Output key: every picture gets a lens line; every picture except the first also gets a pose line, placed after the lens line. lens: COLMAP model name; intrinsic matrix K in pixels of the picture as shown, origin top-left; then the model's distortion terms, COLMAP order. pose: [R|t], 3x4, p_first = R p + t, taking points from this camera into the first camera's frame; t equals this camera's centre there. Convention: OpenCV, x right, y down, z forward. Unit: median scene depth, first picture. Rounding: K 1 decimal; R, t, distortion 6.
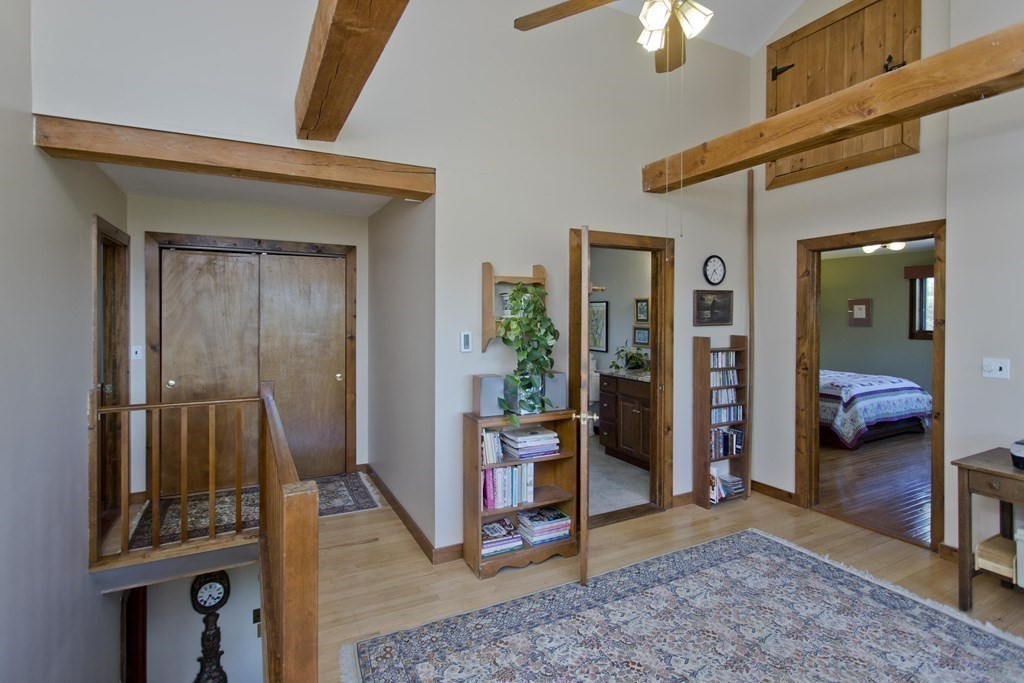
lens RADIAL K [[492.0, 0, 506.9], [0, 492.0, 321.0], [0, 0, 1]] dist [0.002039, 0.000782]
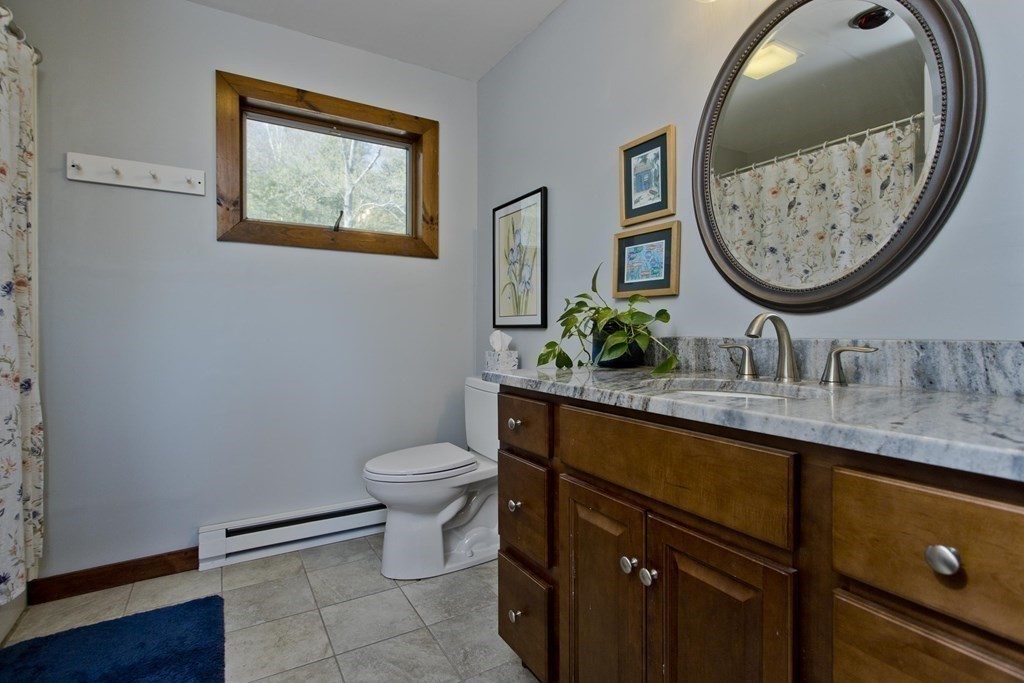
lens RADIAL K [[494.8, 0, 512.0], [0, 494.8, 341.5], [0, 0, 1]] dist [-0.001008, -0.000111]
pose [[0.998565, -0.001390, 0.053544, 0.199226], [0.001352, 0.999999, 0.000746, 0.091171], [-0.053545, -0.000673, 0.998565, 0.792835]]
